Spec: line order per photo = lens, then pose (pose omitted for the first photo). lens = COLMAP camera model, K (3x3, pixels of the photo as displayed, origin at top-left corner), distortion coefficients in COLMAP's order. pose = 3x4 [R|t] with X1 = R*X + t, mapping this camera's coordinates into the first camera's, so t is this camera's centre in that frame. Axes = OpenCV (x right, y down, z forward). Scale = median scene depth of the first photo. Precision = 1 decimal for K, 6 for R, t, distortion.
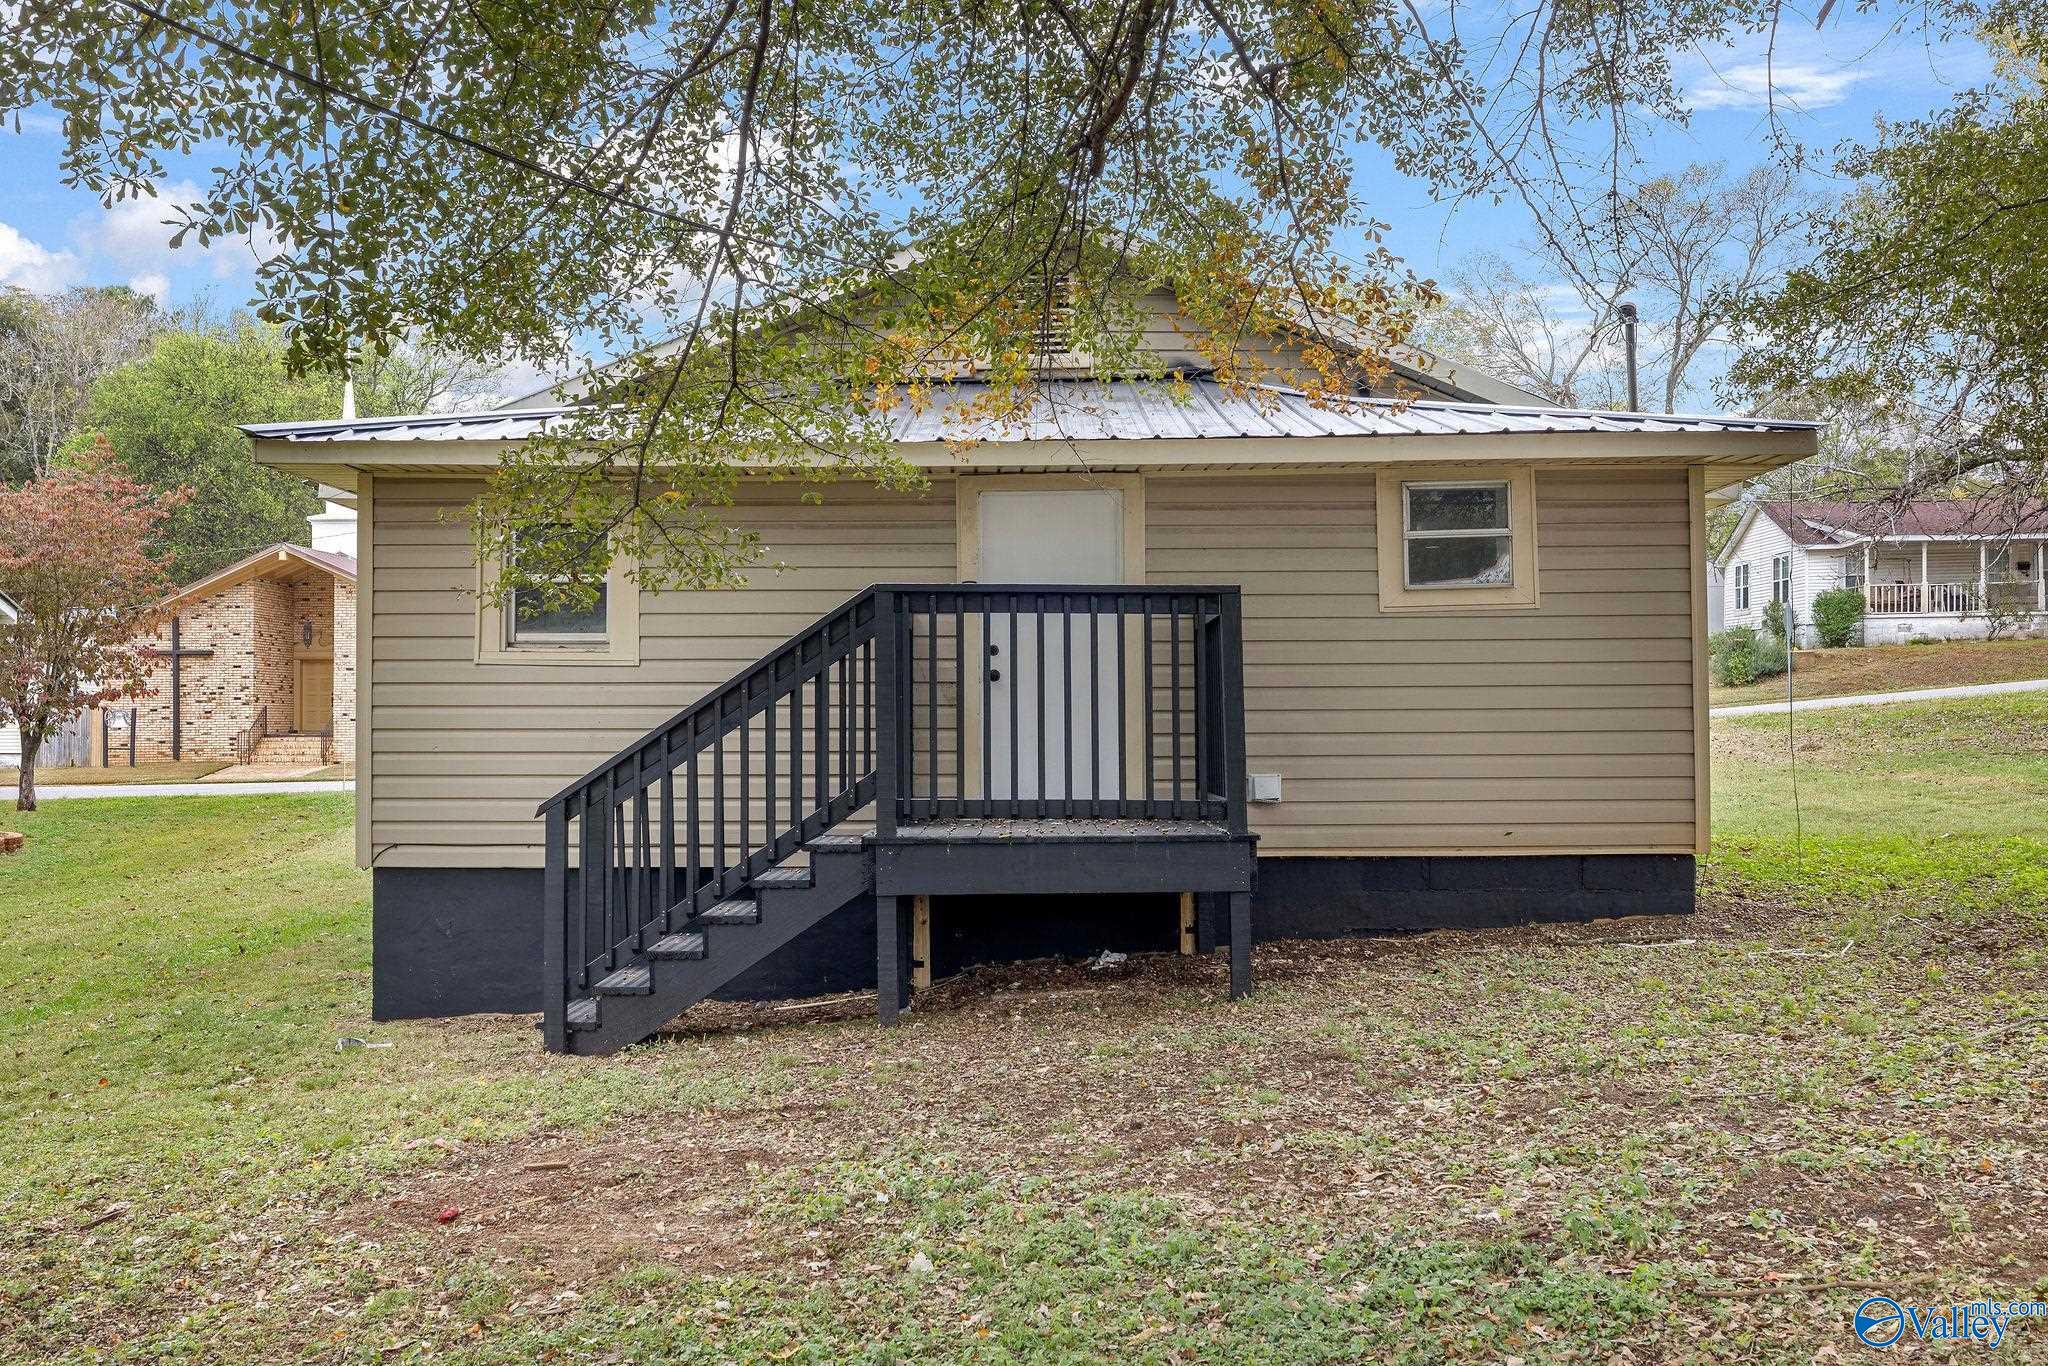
lens RADIAL K [[2005.3, 0, 1024.0], [0, 2005.3, 683.0], [0, 0, 1]] dist [0.002802, 0.000180]
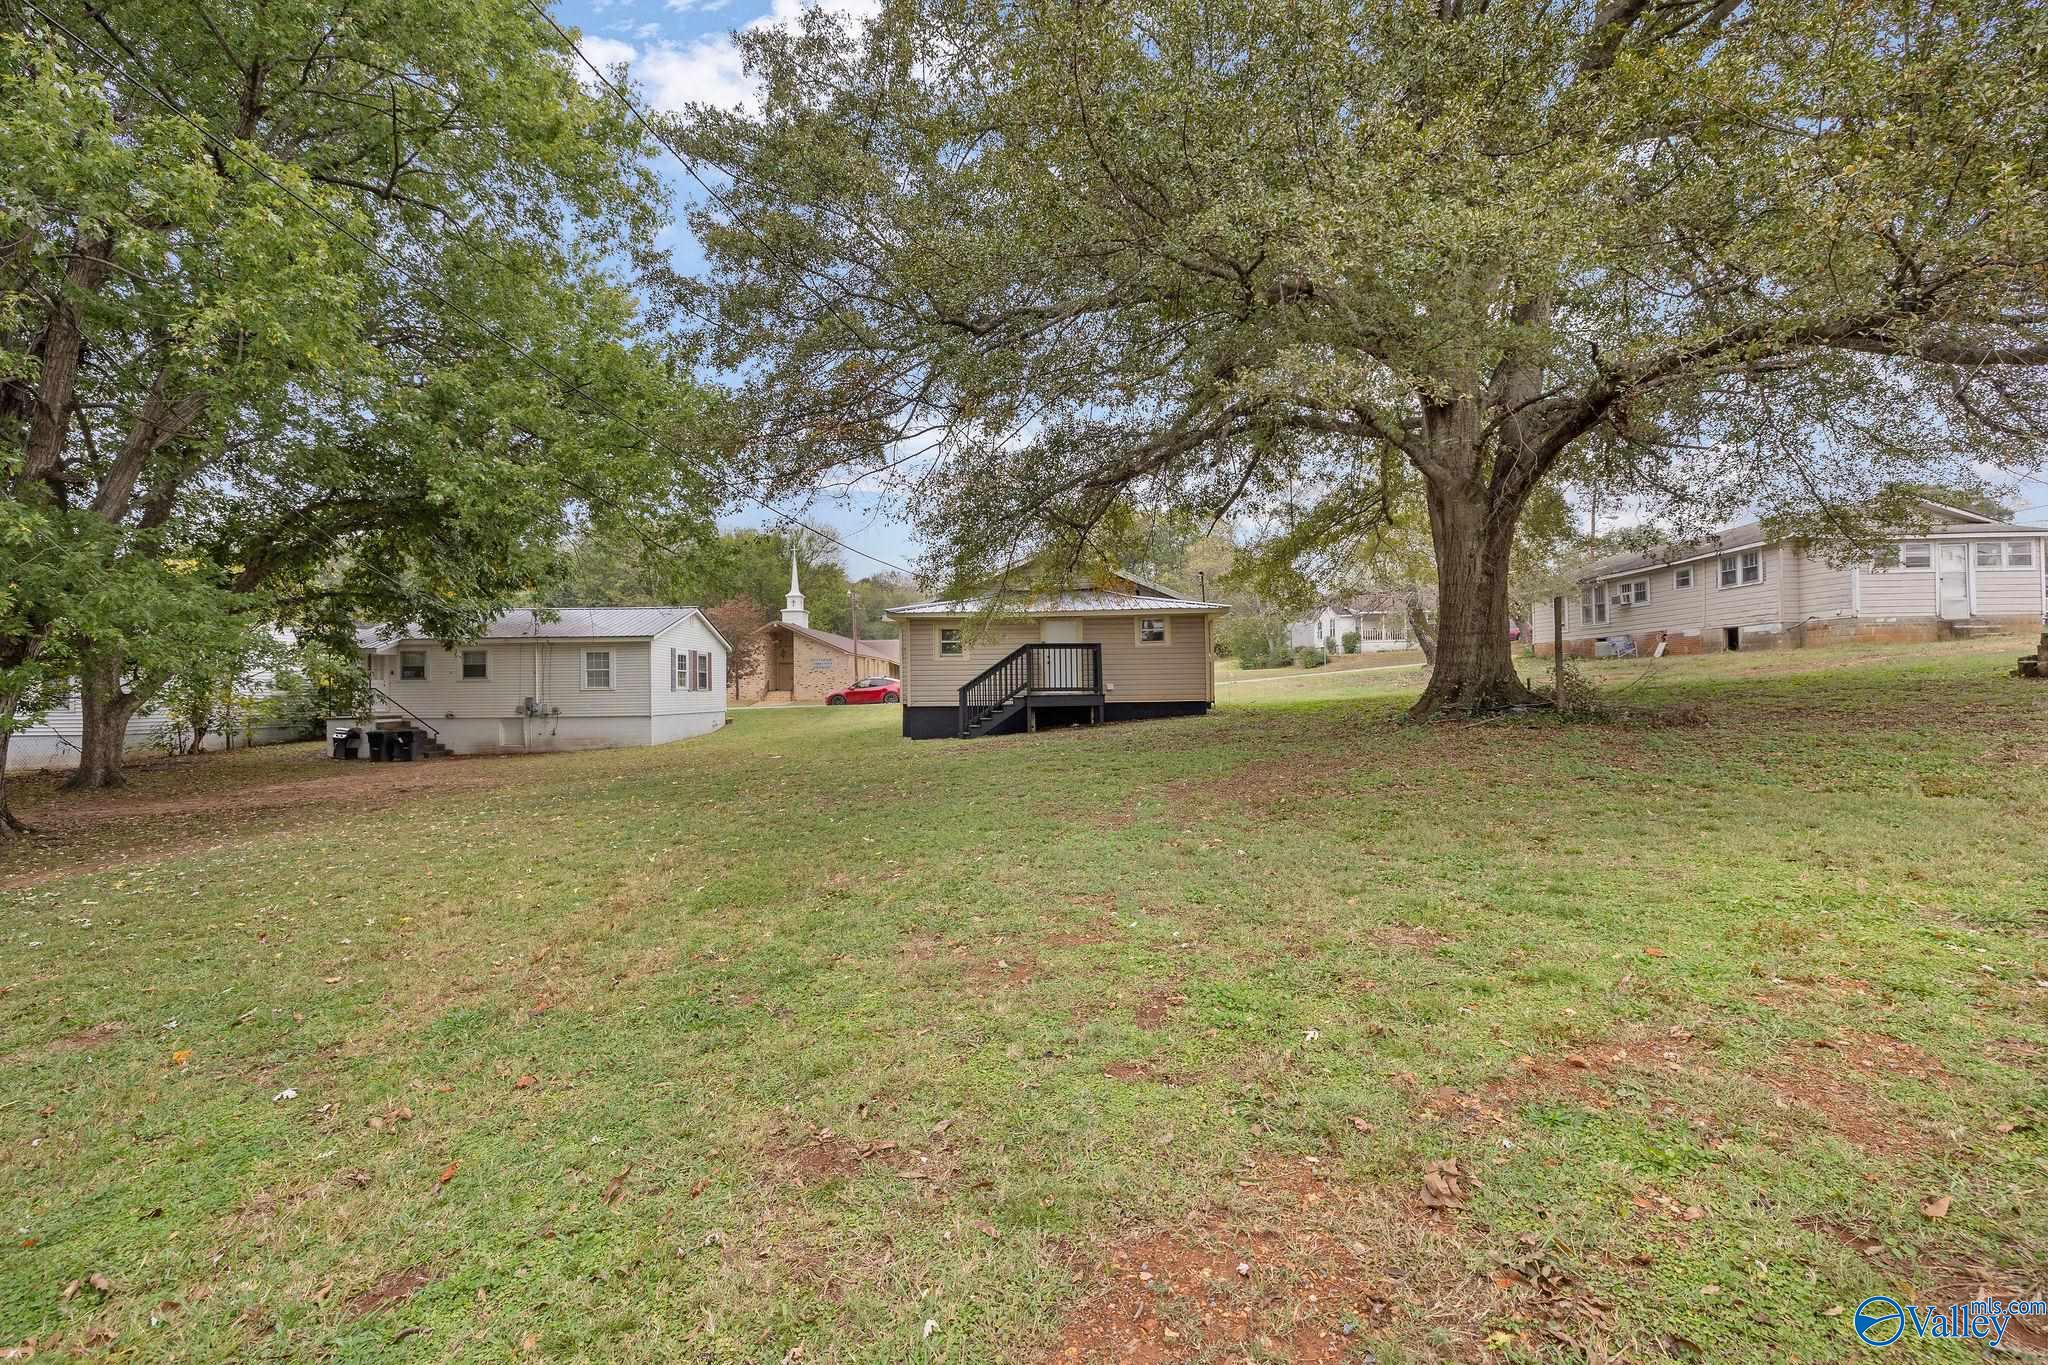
lens RADIAL K [[875.0, 0, 1036.5], [0, 875.0, 678.8], [0, 0, 1]] dist [0.000016, 0.000186]
pose [[0.999958, -0.009005, 0.001819, -0.045899], [0.008991, 0.999931, 0.007563, 0.017669], [-0.001887, -0.007546, 0.999970, -0.965109]]
